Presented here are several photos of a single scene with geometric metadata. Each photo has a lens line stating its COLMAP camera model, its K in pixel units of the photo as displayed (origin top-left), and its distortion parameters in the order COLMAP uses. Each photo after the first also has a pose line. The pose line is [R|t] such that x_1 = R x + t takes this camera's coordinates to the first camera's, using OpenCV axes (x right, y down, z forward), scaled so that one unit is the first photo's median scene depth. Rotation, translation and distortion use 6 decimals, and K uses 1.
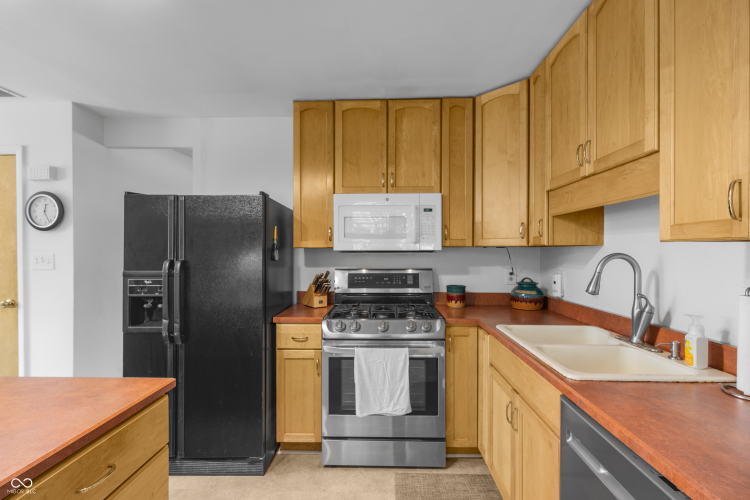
lens RADIAL K [[356.7, 0, 376.9], [0, 356.7, 249.7], [0, 0, 1]] dist [-0.002573, -0.000049]
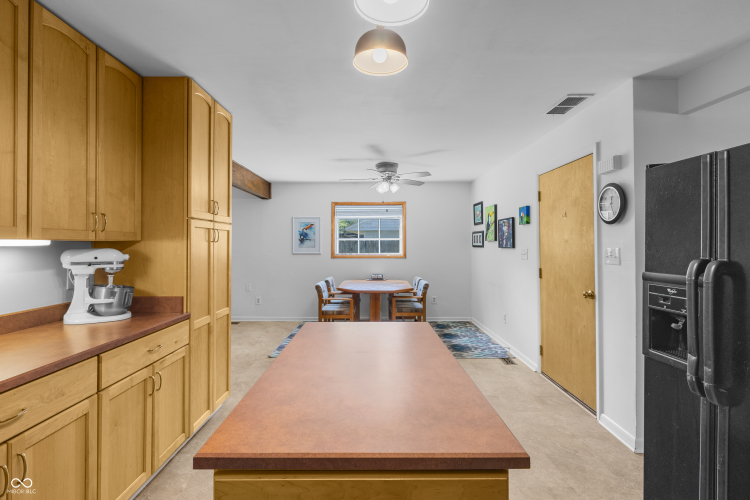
lens RADIAL K [[356.7, 0, 375.9], [0, 356.7, 245.1], [0, 0, 1]] dist [-0.000917, -0.000149]
pose [[0.031605, 0.001581, -0.999499, 0.014723], [0.000044, 0.999999, 0.001583, 0.002411], [0.999500, -0.000094, 0.031605, 0.375883]]
